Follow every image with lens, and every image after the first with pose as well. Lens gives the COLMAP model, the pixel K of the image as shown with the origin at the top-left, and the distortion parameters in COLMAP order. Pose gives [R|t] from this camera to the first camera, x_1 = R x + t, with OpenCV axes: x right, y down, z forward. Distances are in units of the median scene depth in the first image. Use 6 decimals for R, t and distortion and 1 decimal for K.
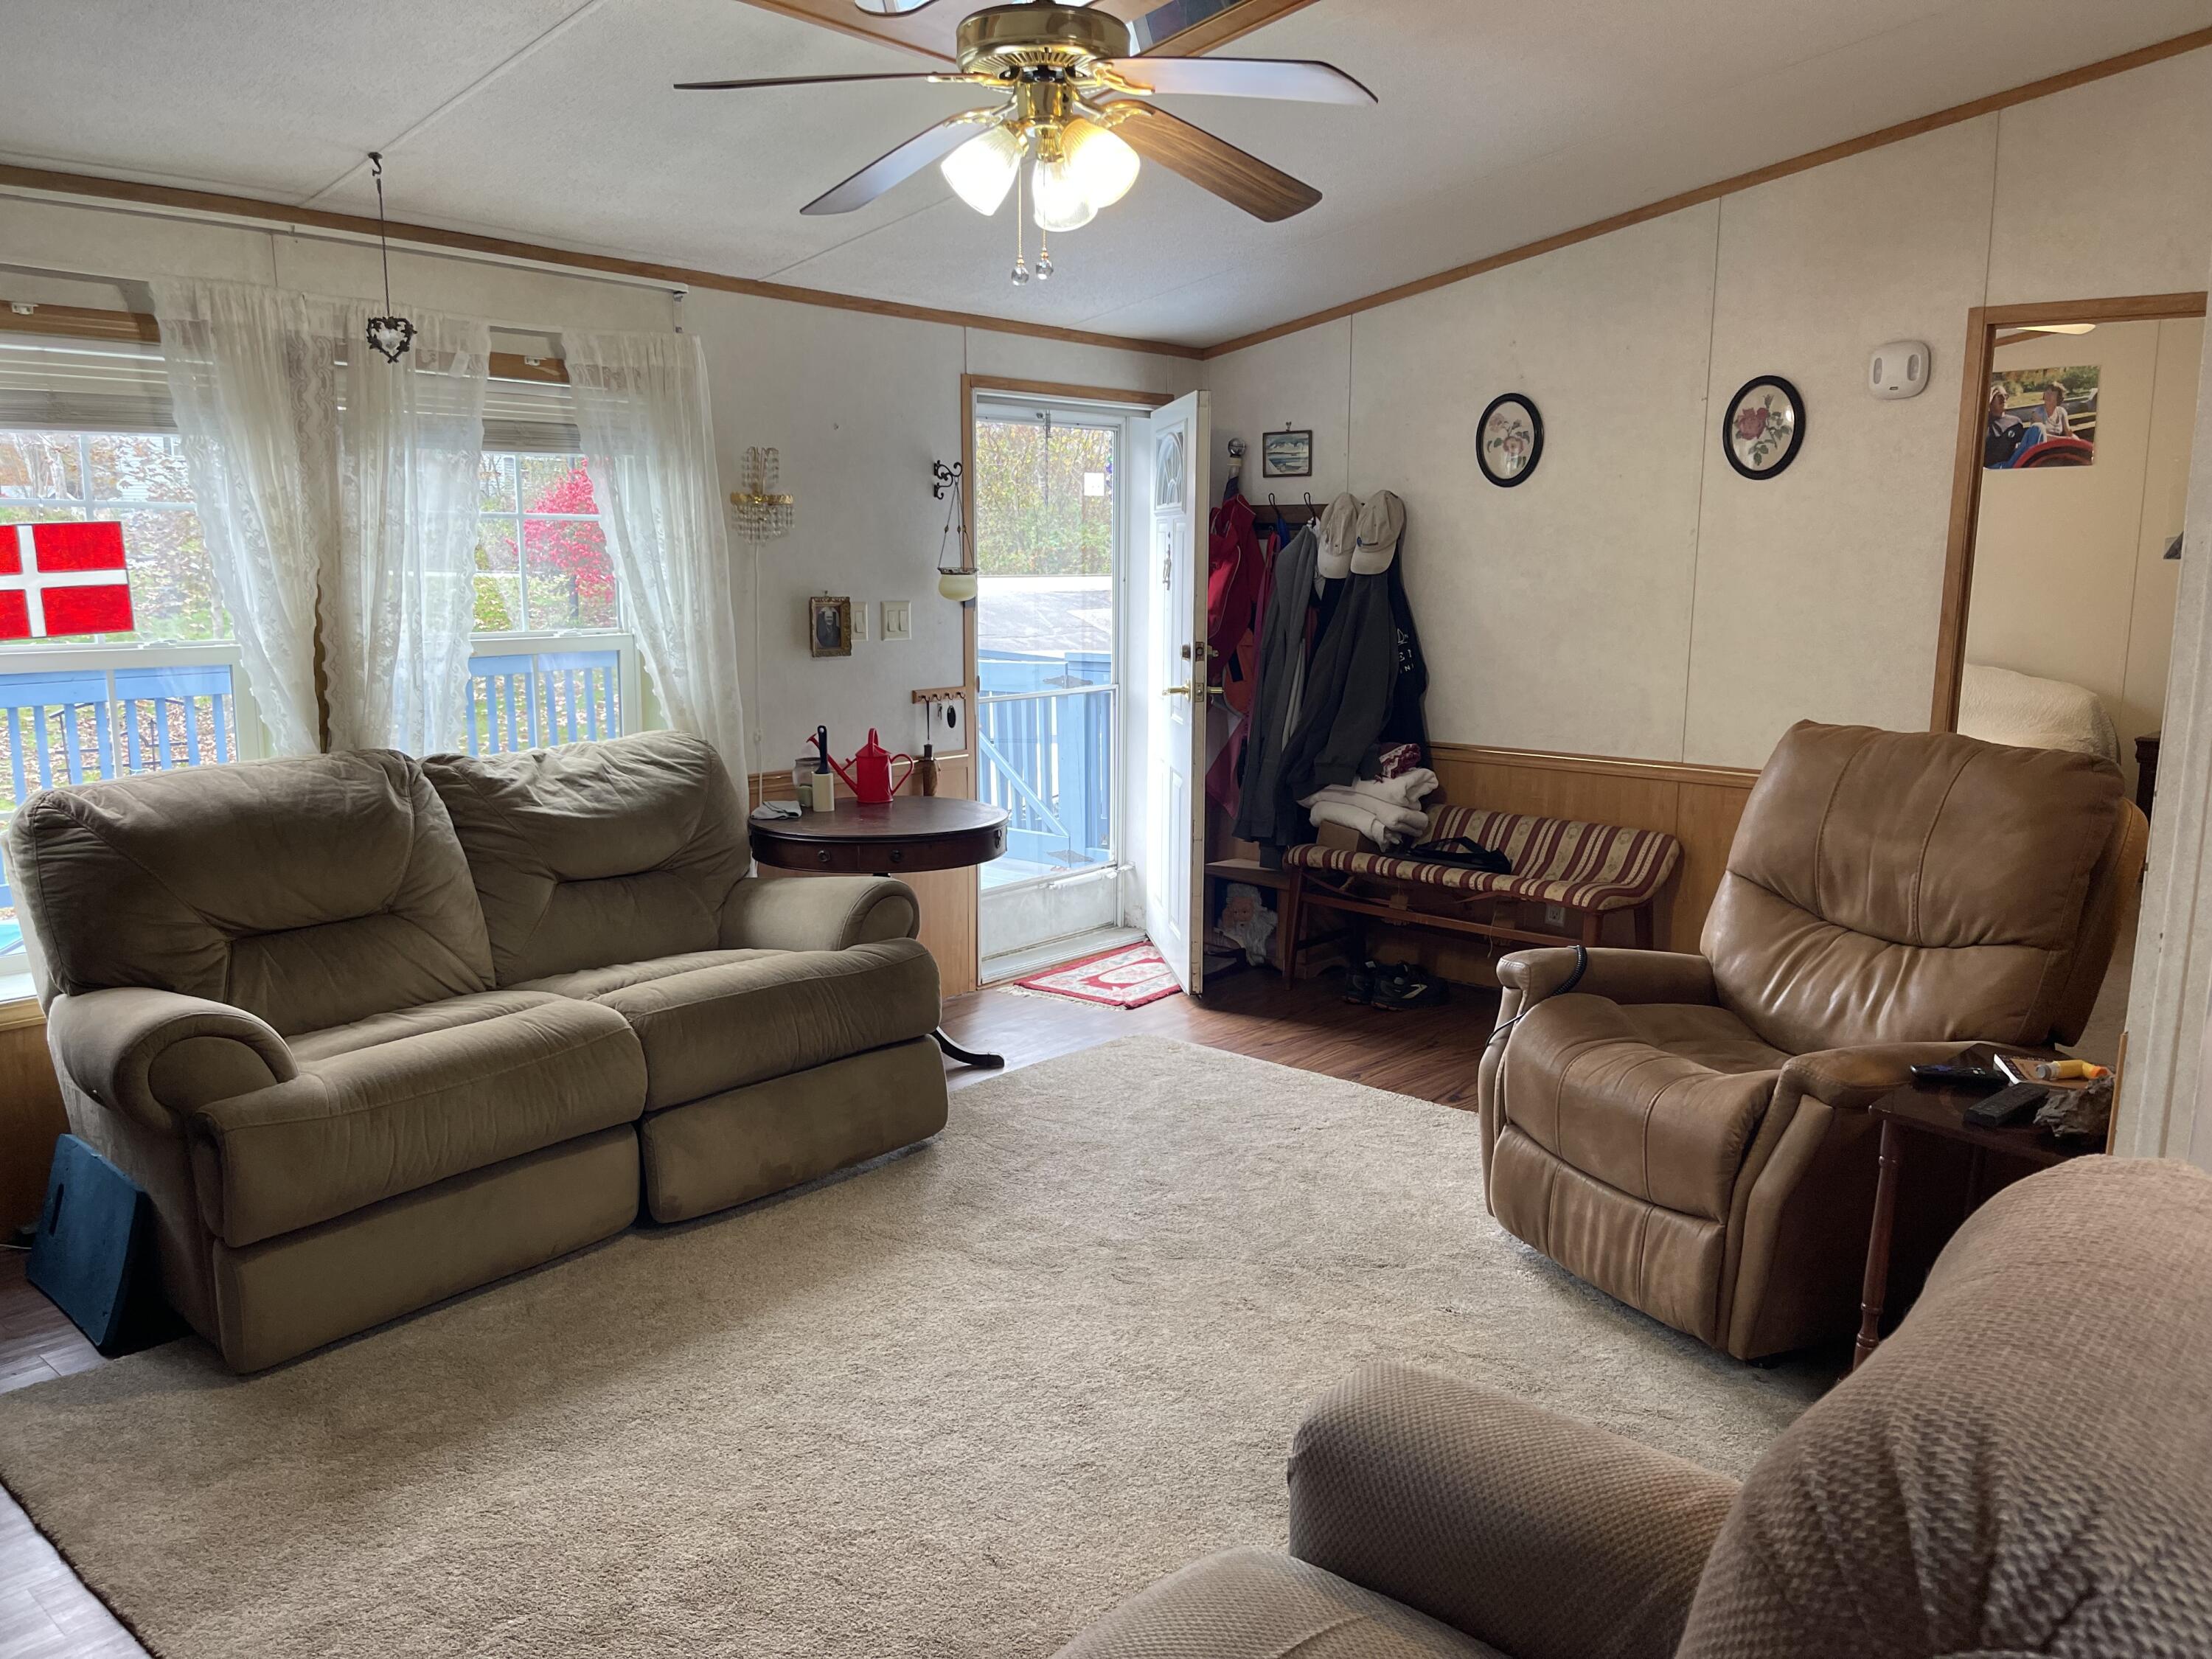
lens RADIAL K [[1665.7, 0, 1106.0], [0, 1665.7, 829.5], [0, 0, 1]] dist [0.004164, -0.001270]
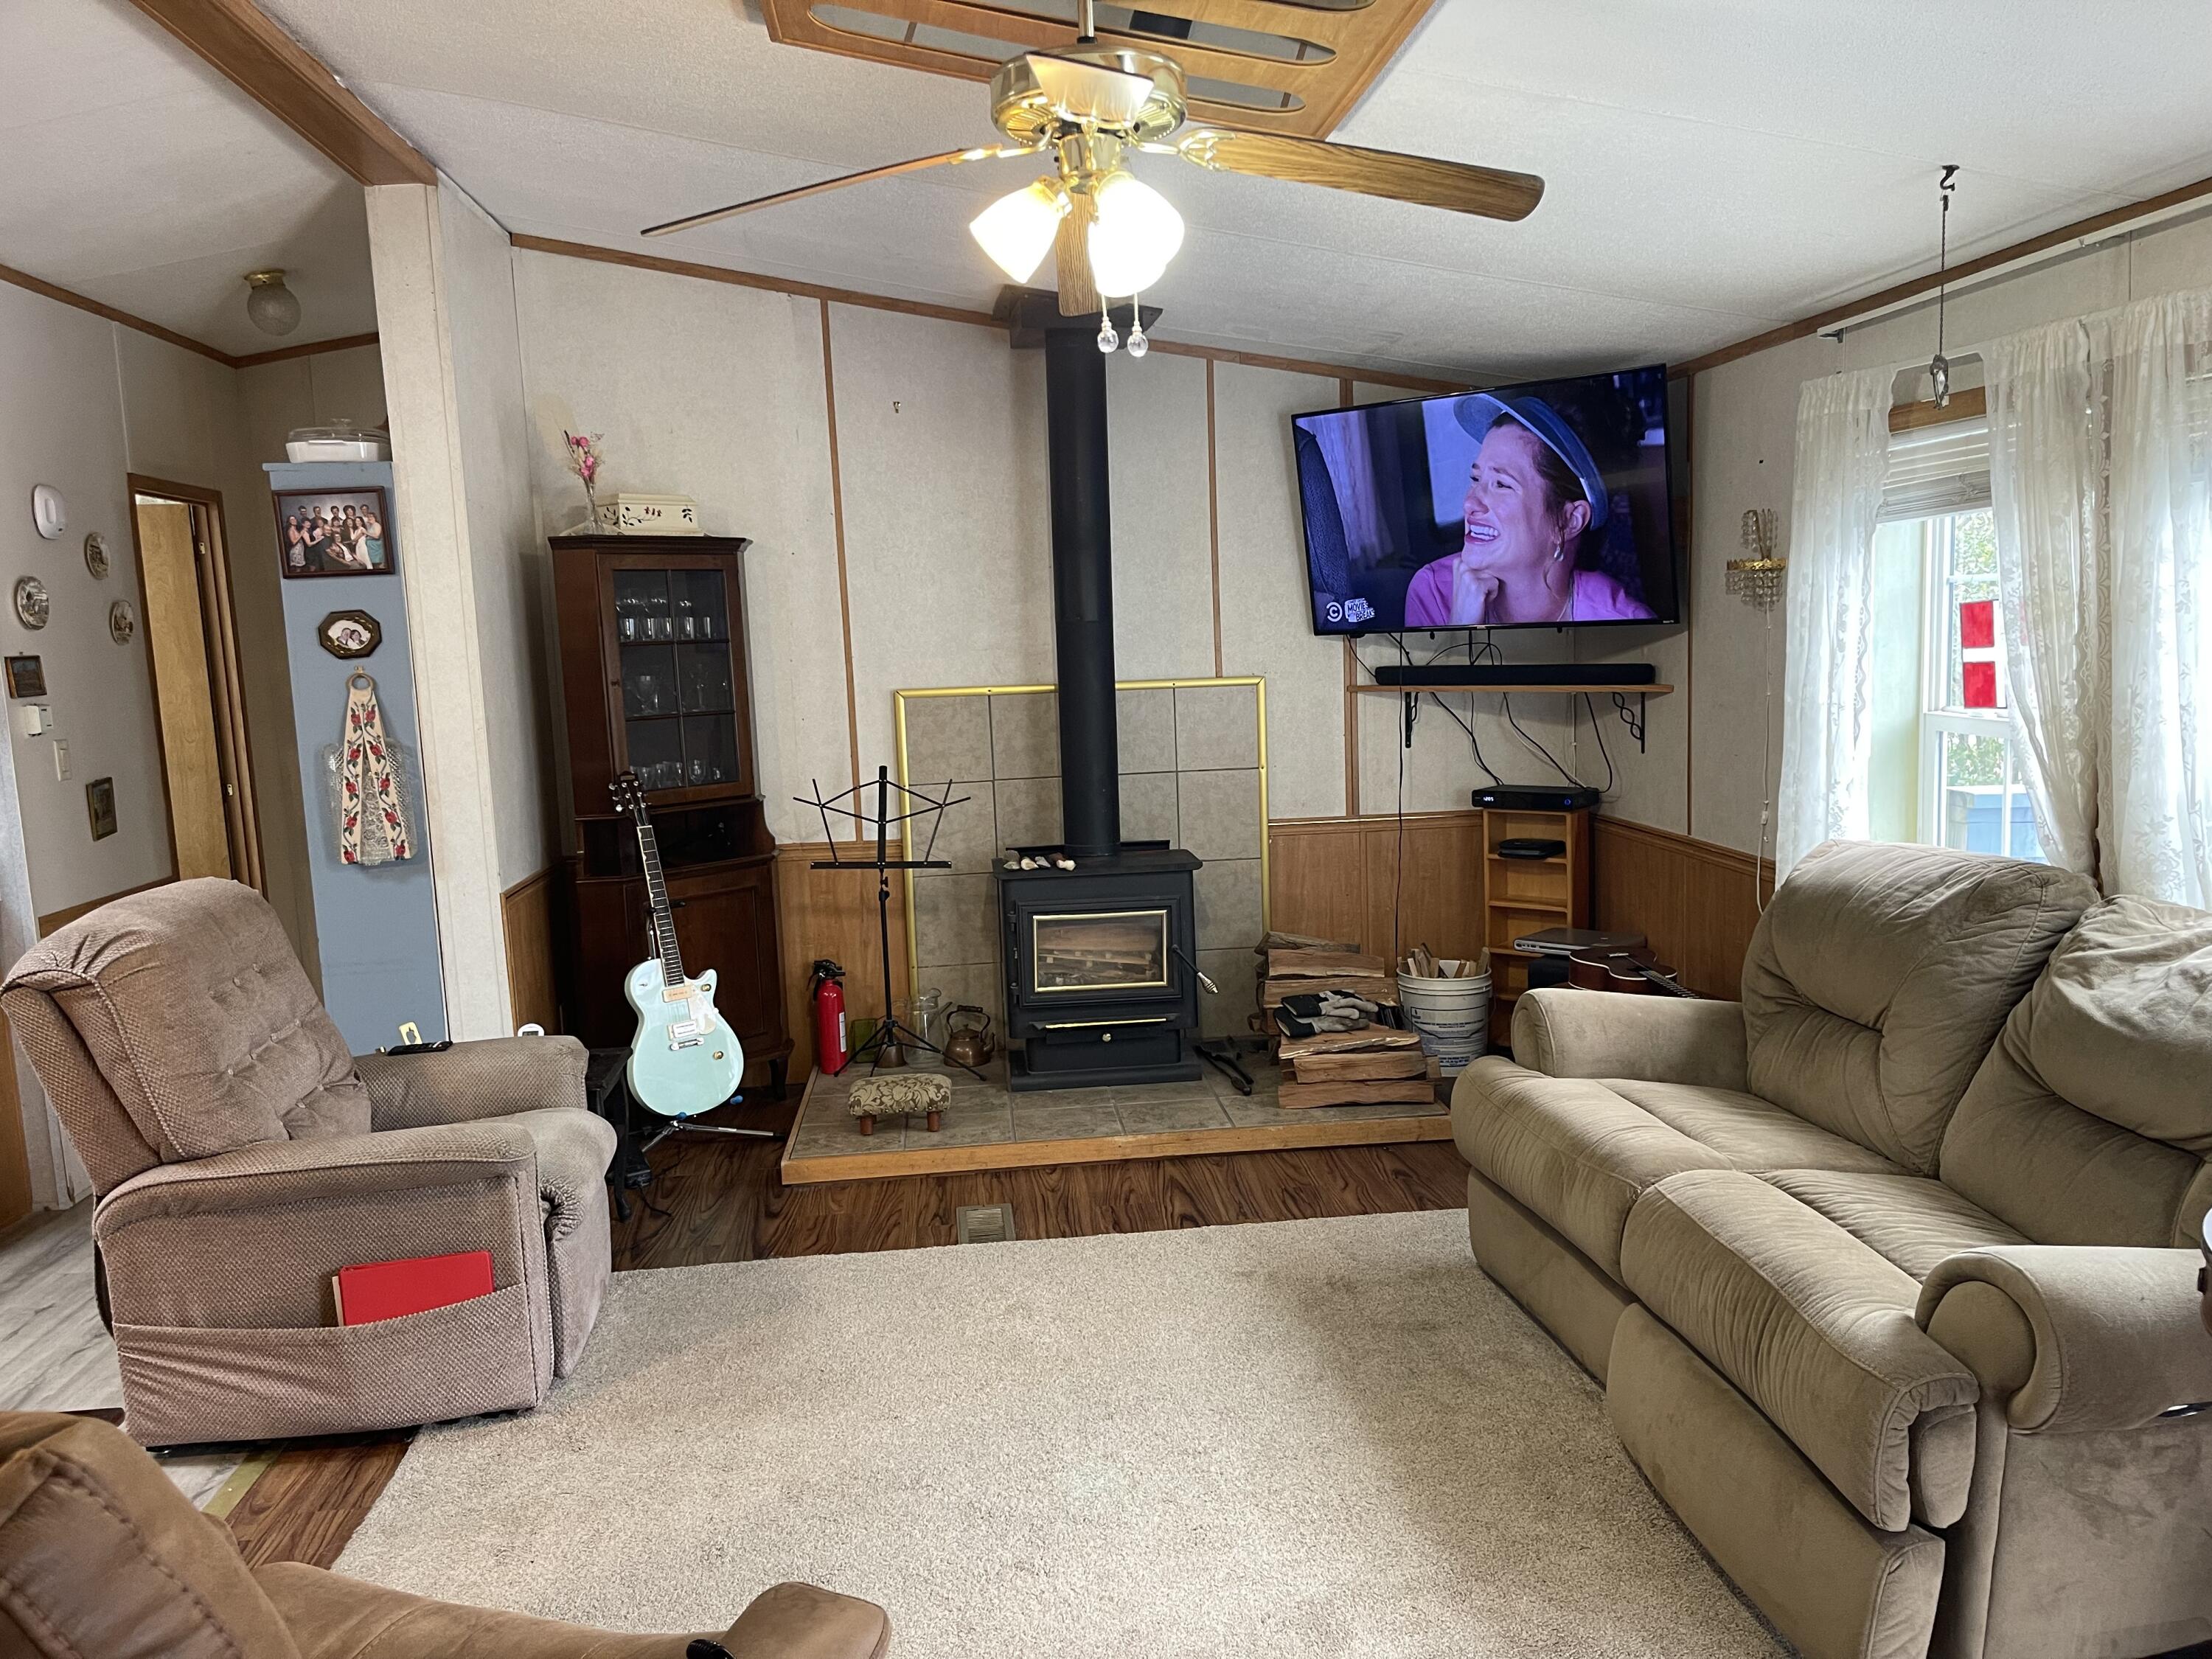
lens RADIAL K [[1665.7, 0, 1106.0], [0, 1665.7, 829.5], [0, 0, 1]] dist [0.004164, -0.001270]
pose [[-0.692934, 0.105252, -0.713277, 0.497140], [-0.090250, 0.968845, 0.230641, -0.235987], [0.715330, 0.224192, -0.661847, 1.326354]]
